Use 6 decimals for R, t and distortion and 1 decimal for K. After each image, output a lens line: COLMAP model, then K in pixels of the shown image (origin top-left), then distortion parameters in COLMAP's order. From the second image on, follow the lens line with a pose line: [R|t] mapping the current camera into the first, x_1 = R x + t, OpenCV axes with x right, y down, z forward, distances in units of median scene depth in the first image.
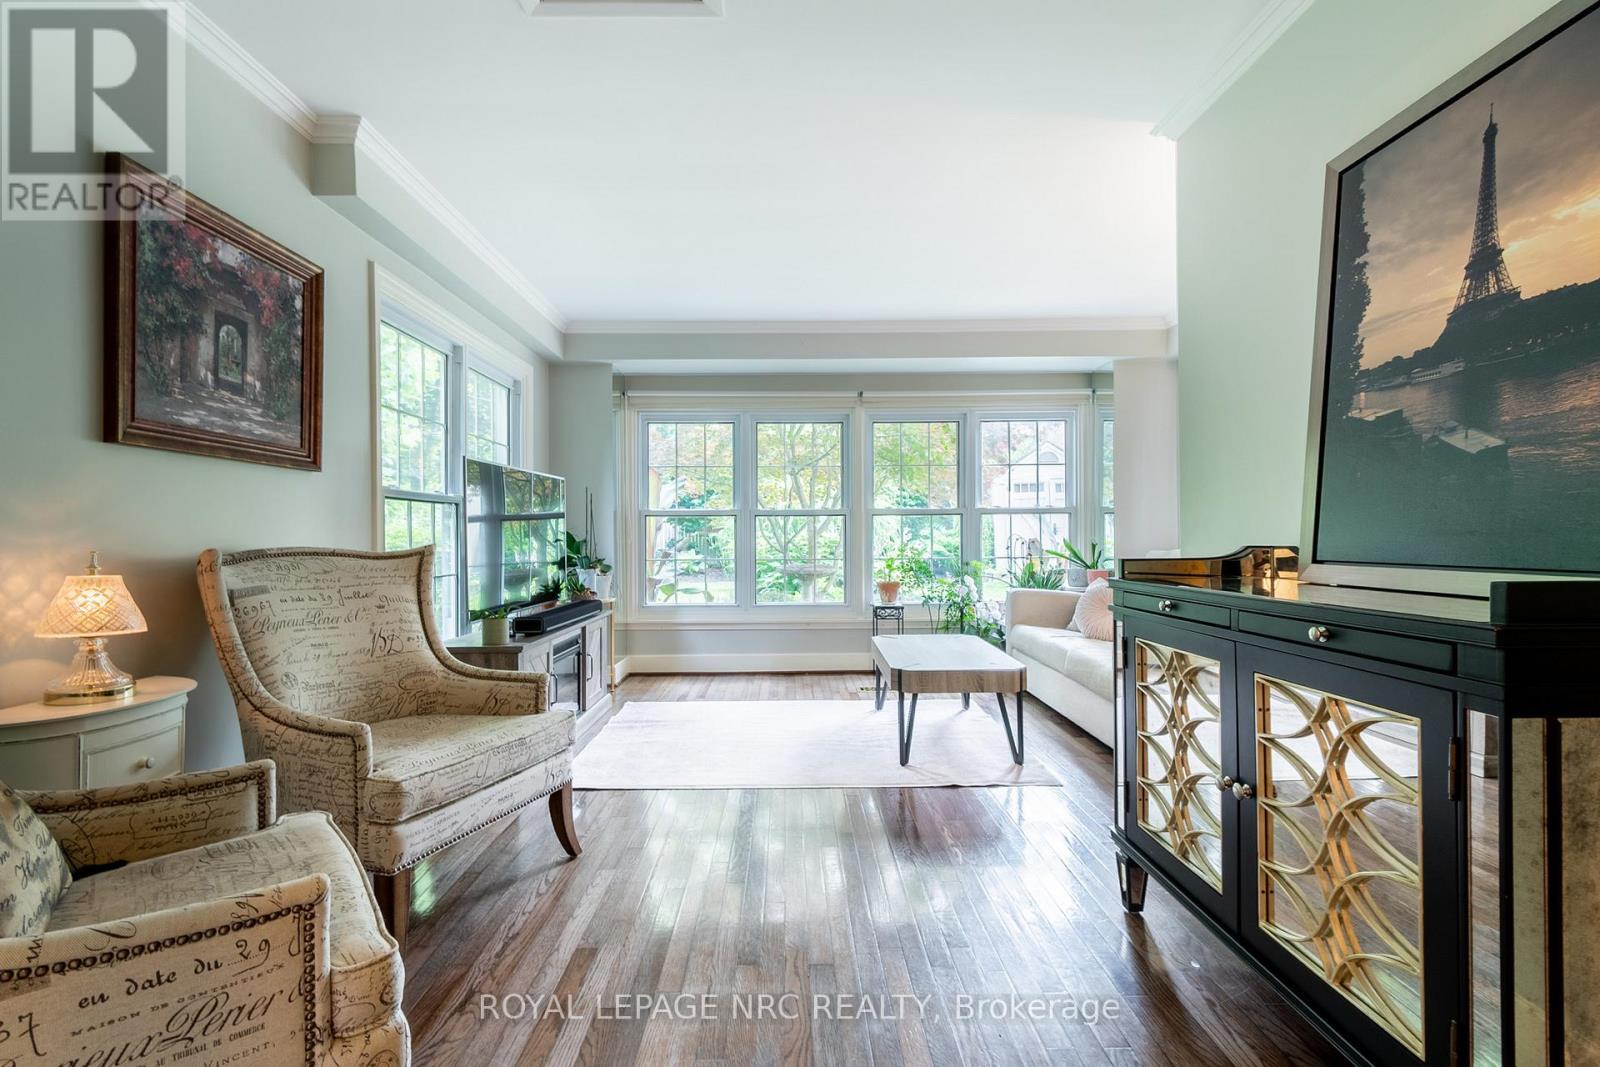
lens RADIAL K [[734.1, 0, 803.9], [0, 734.1, 527.9], [0, 0, 1]] dist [0.009361, -0.003719]
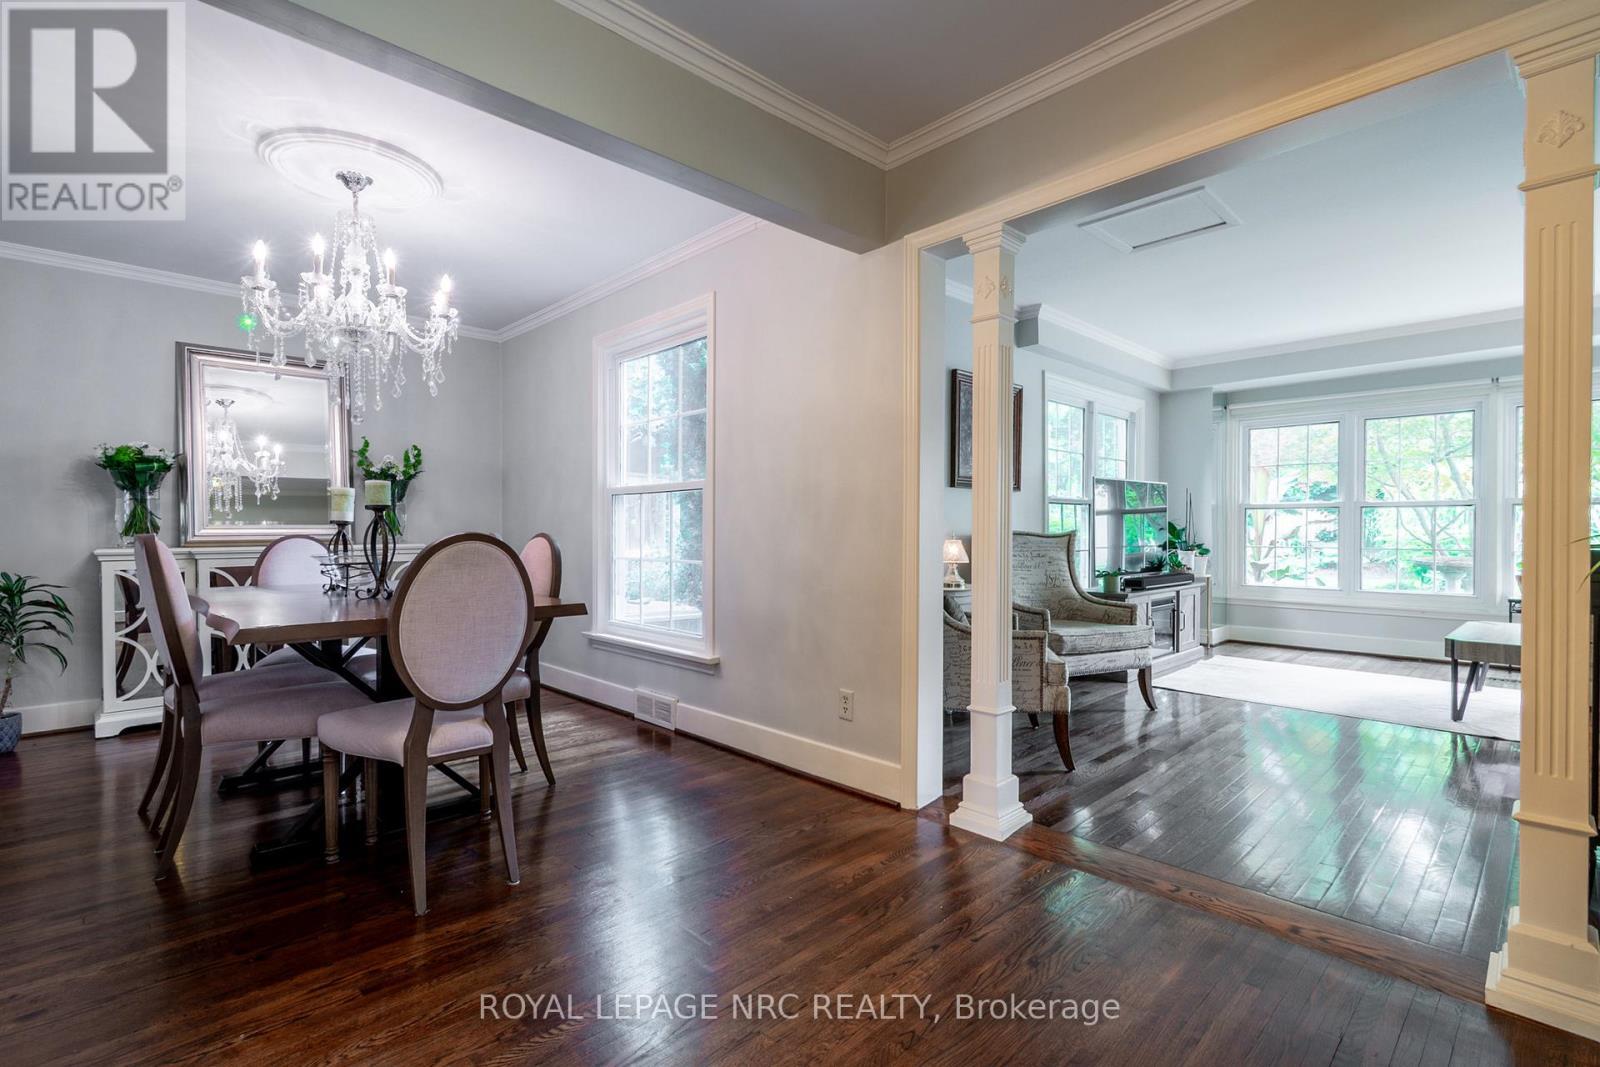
lens RADIAL K [[734.1, 0, 799.0], [0, 734.1, 535.8], [0, 0, 1]] dist [0.009361, -0.003719]
pose [[0.681251, 0.014900, -0.731898, 0.180551], [0.003924, 0.999704, 0.024004, -0.004729], [0.732039, -0.019225, 0.680991, -0.370859]]
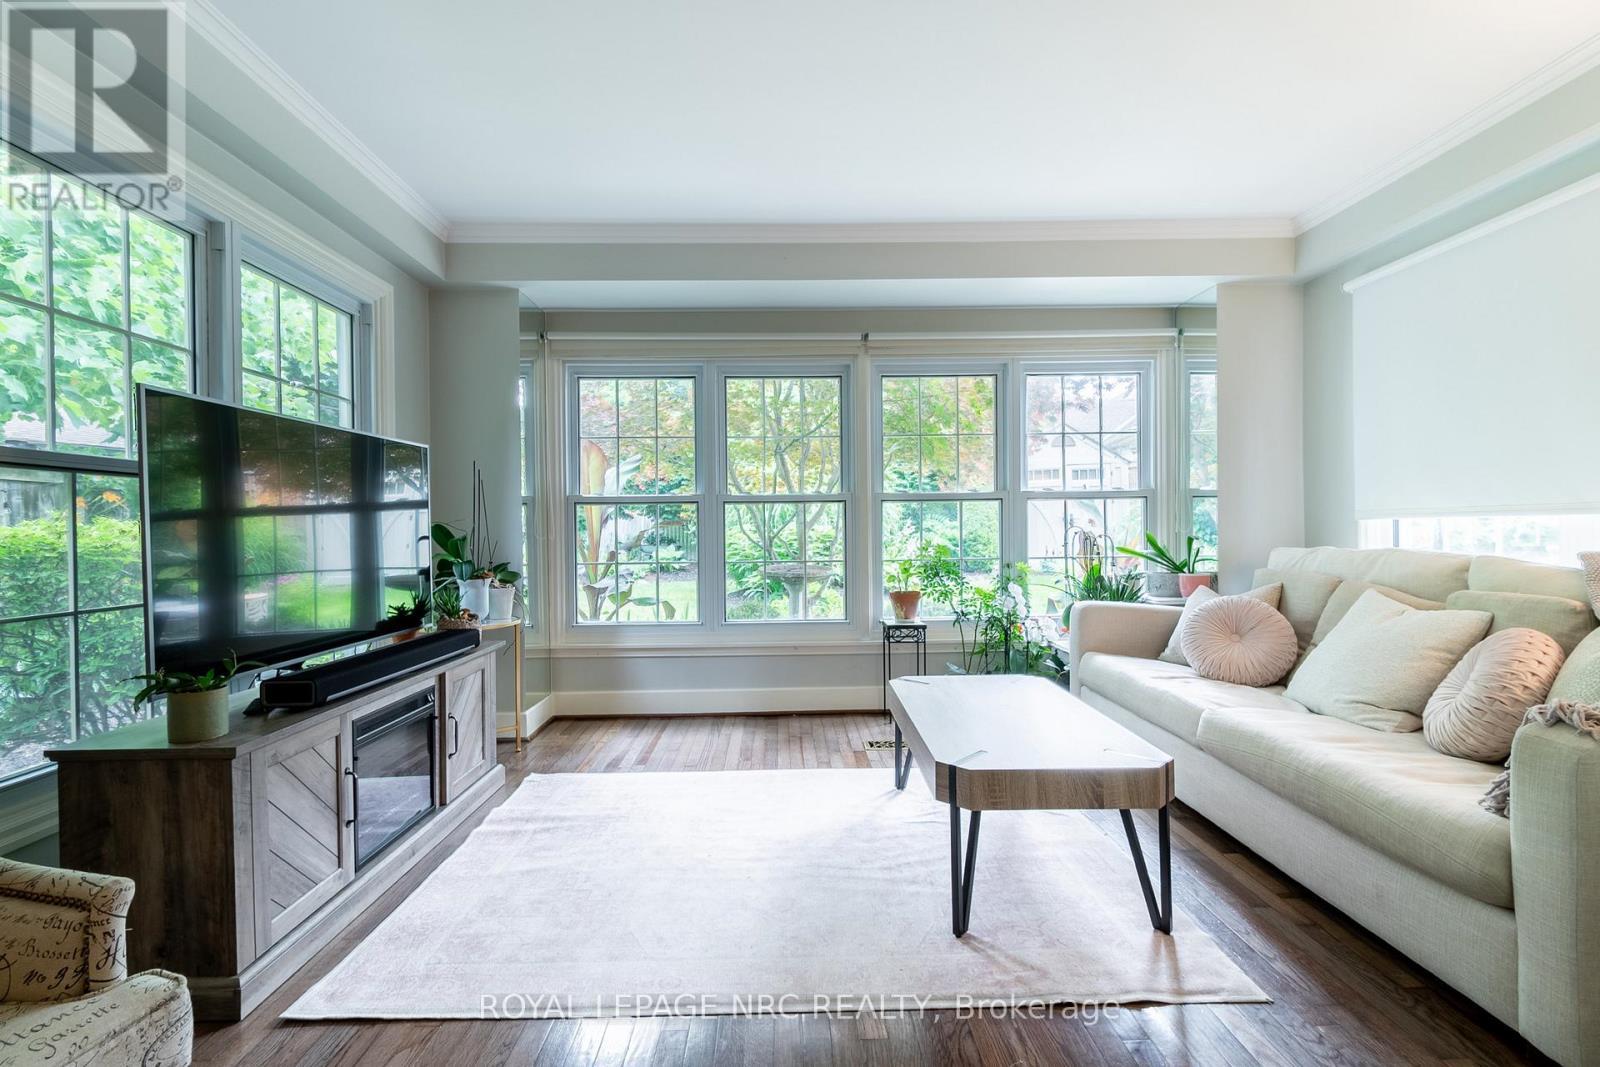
lens RADIAL K [[734.1, 0, 813.4], [0, 734.1, 528.5], [0, 0, 1]] dist [0.009361, -0.003719]
pose [[0.999698, -0.004930, 0.024068, 0.006779], [0.004678, 0.999934, 0.010529, 0.002237], [-0.024119, -0.010414, 0.999655, 0.284589]]
